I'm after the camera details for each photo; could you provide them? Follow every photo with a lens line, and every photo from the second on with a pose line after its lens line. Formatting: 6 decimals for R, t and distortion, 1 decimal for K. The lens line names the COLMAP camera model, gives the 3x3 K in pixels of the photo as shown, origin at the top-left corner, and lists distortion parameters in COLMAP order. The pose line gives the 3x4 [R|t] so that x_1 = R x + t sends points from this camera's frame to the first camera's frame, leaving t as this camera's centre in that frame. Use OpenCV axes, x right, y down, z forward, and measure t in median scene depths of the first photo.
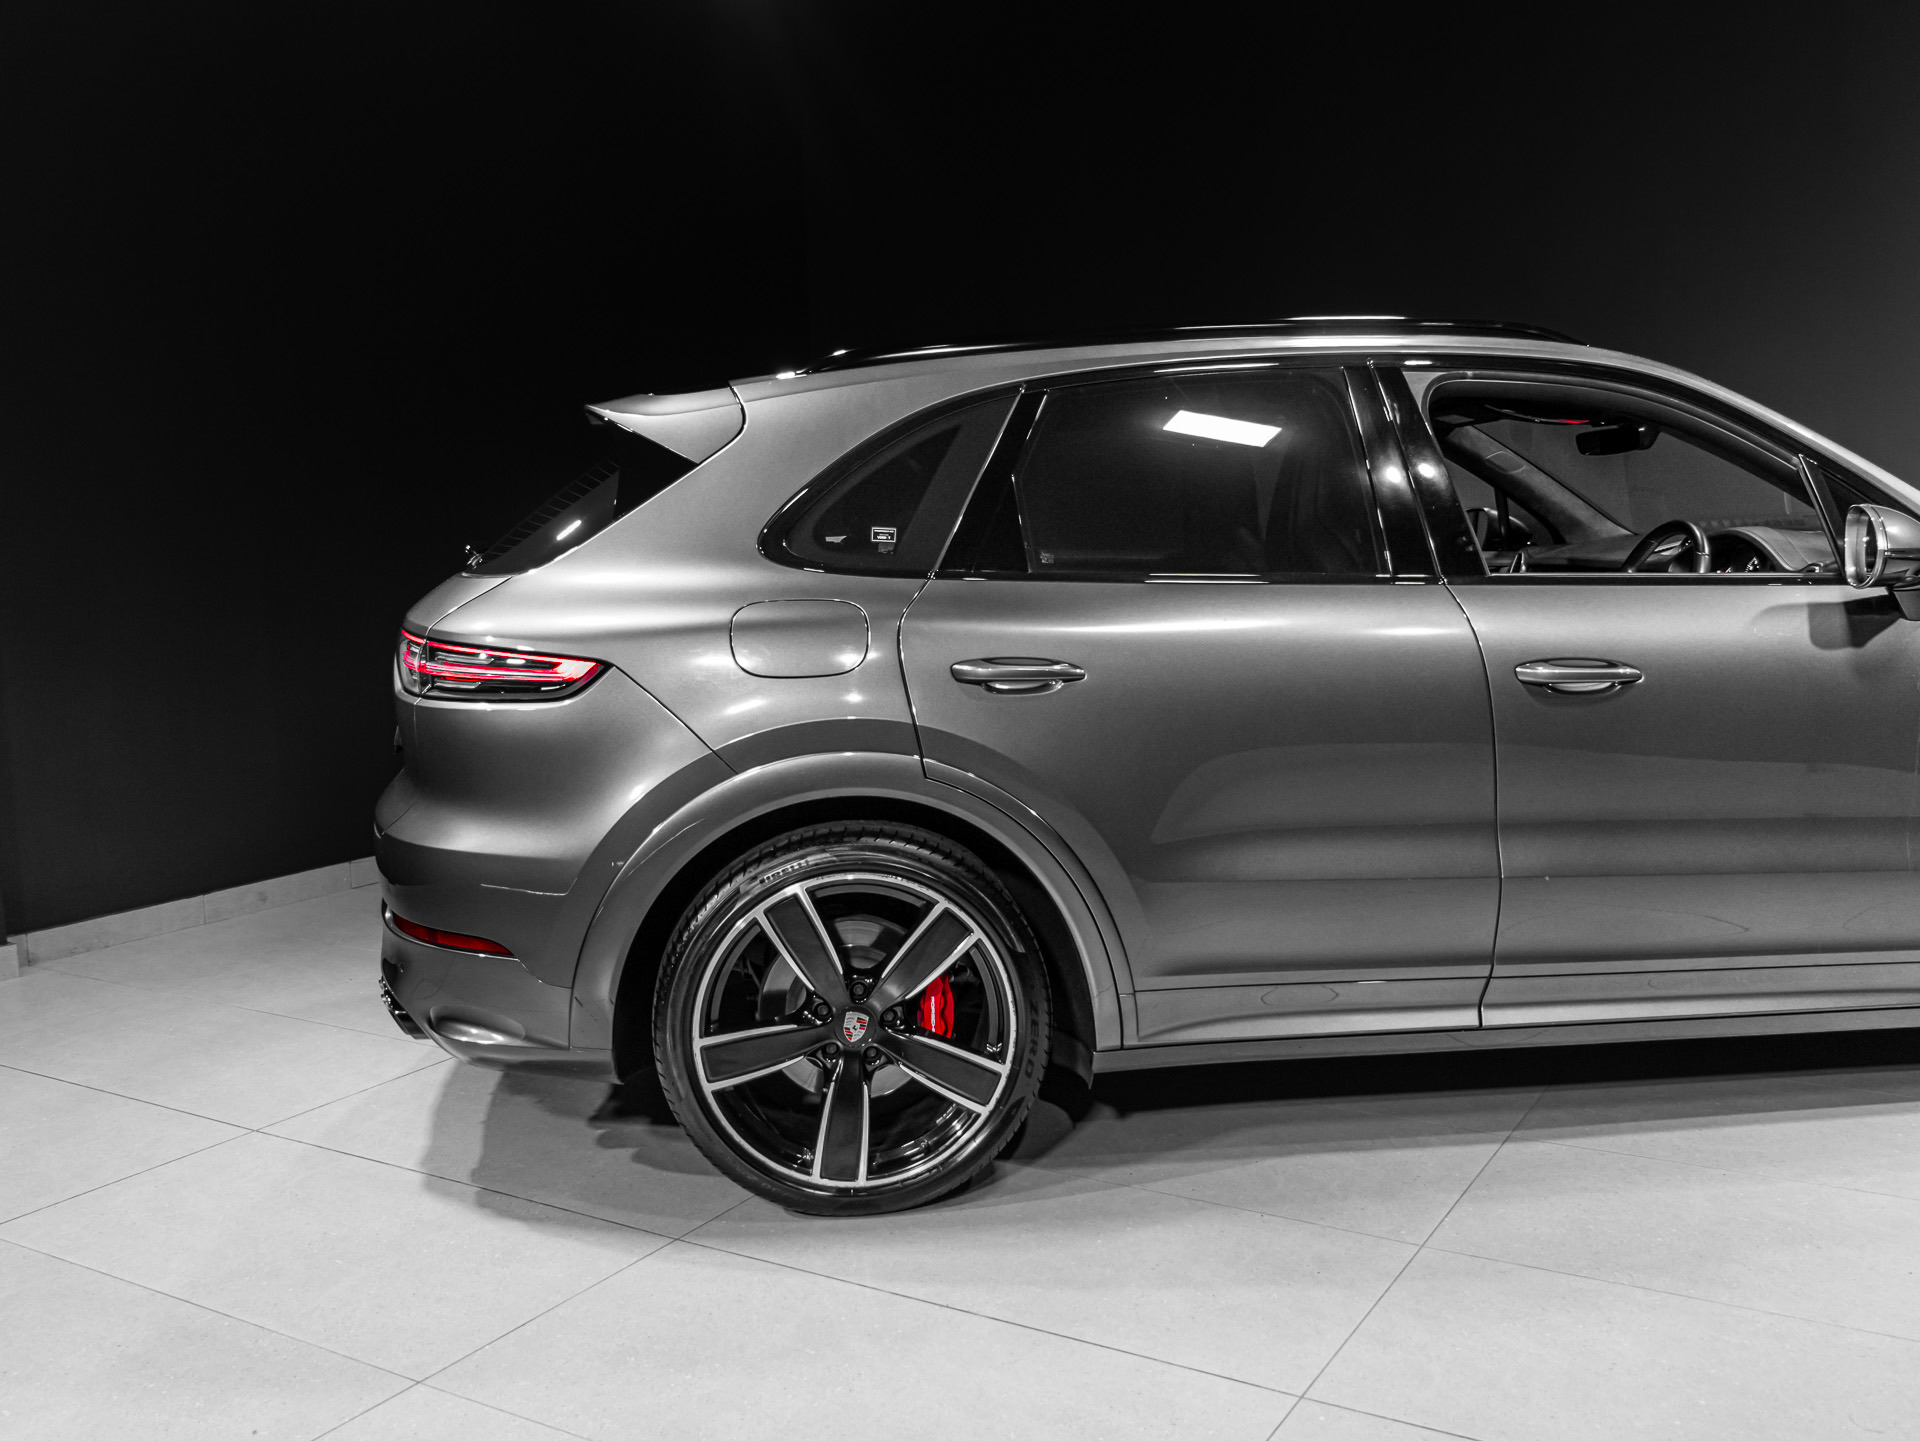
lens RADIAL K [[1730.9, 0, 960.1], [0, 1730.9, 723.4], [0, 0, 1]] dist [0.005134, 0.005269]
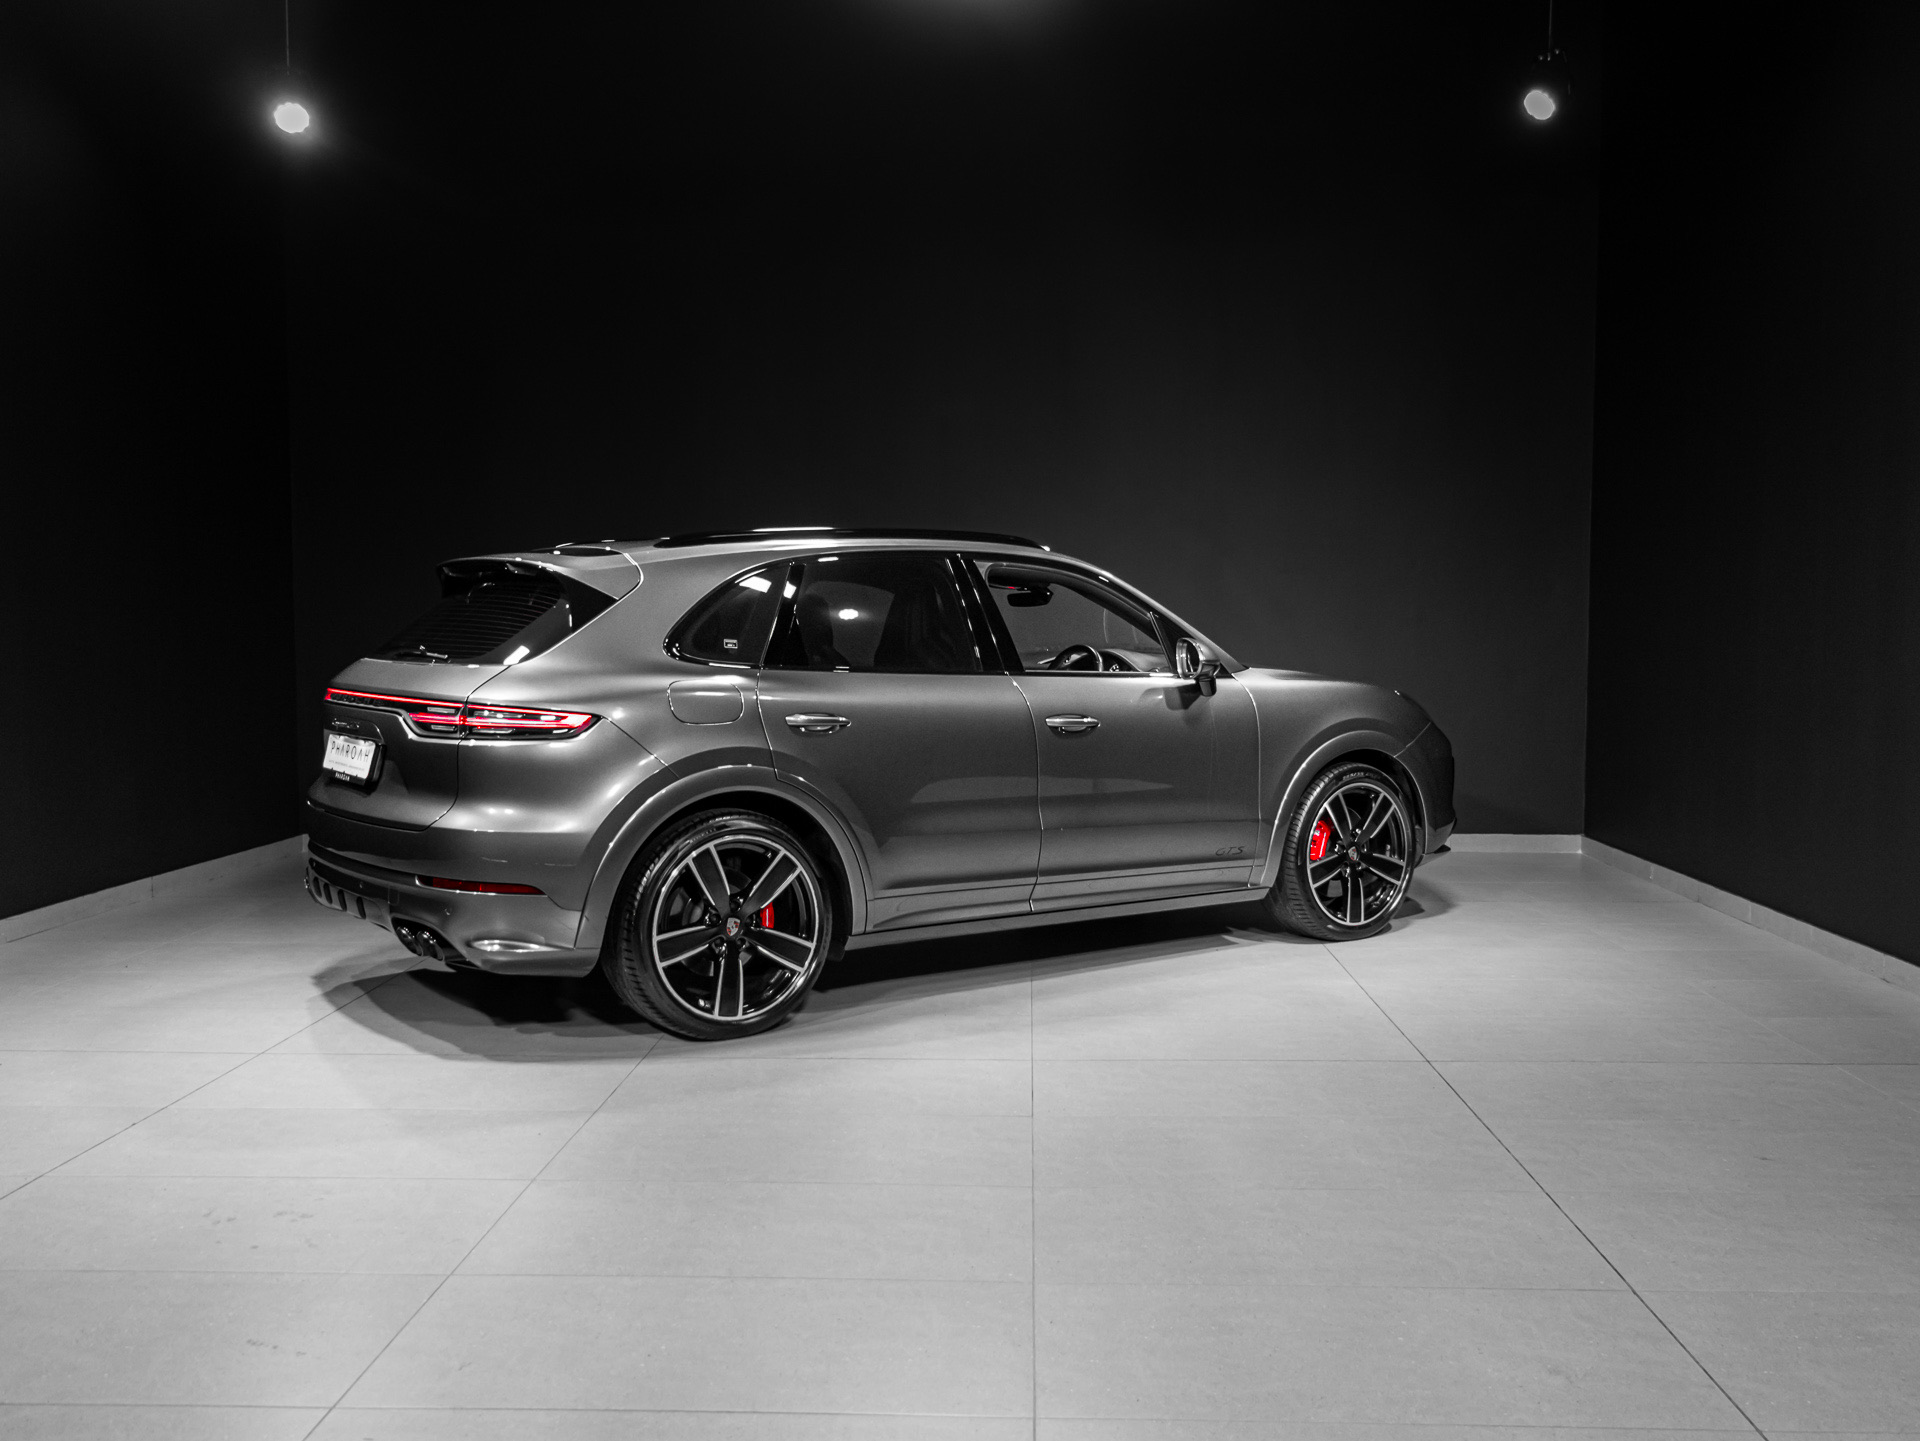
lens RADIAL K [[1730.9, 0, 957.1], [0, 1730.9, 727.0], [0, 0, 1]] dist [0.005134, 0.005269]
pose [[0.873949, -0.004613, 0.485996, -0.688930], [0.038339, 0.997493, -0.059476, 0.086017], [-0.484504, 0.070611, 0.871935, -0.616775]]
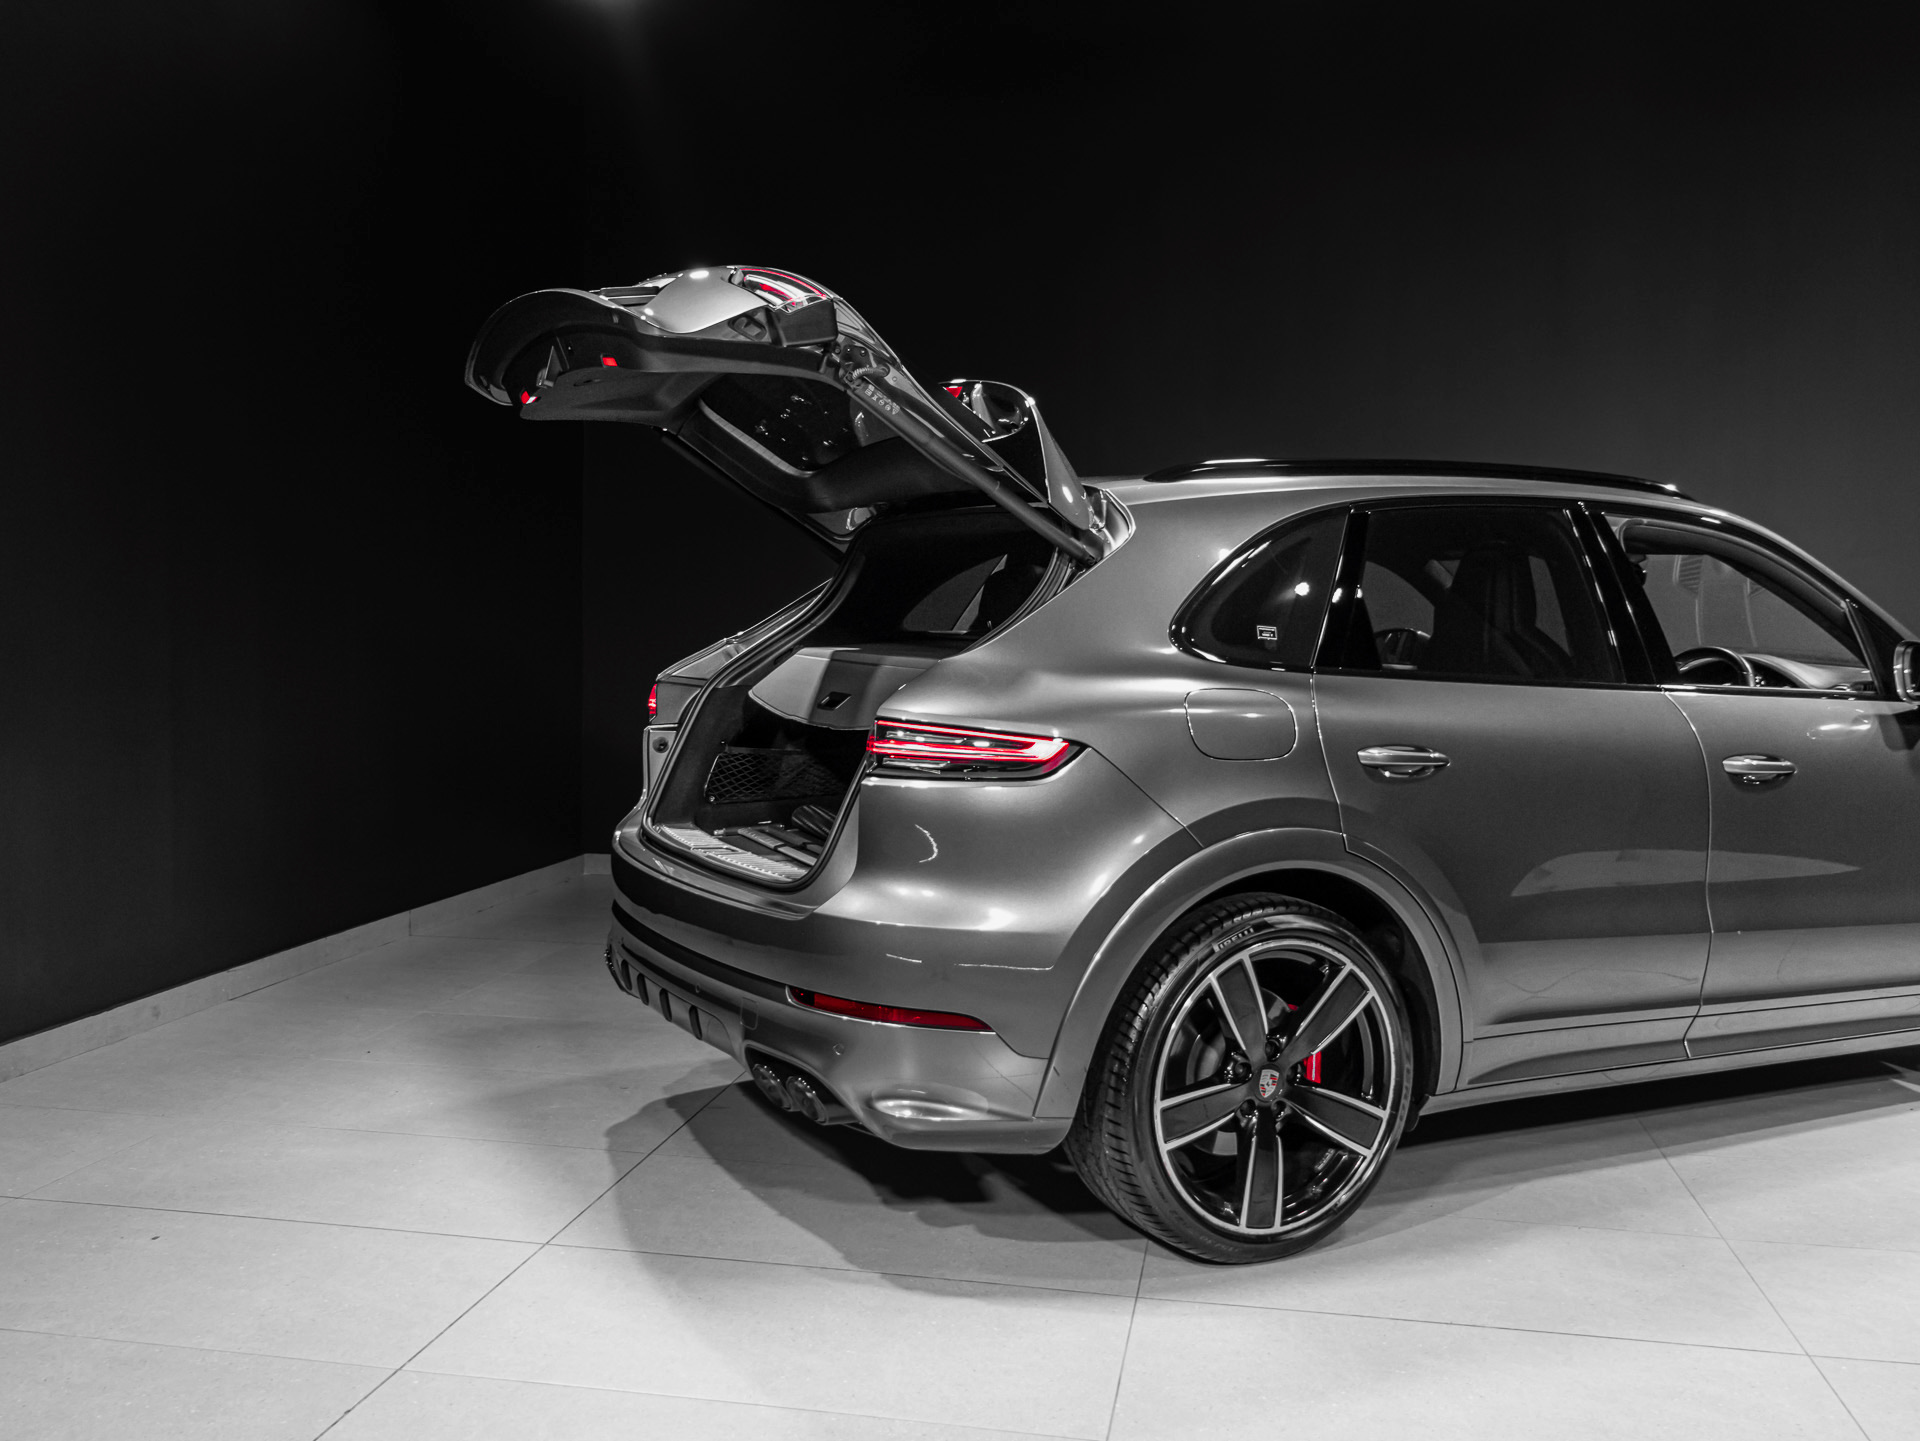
lens RADIAL K [[1730.9, 0, 960.7], [0, 1730.9, 725.4], [0, 0, 1]] dist [0.005134, 0.005269]
pose [[0.932235, 0.020715, 0.361260, -0.623217], [0.001939, 0.998060, -0.062233, 0.018250], [-0.361848, 0.058717, 0.930386, 0.046159]]
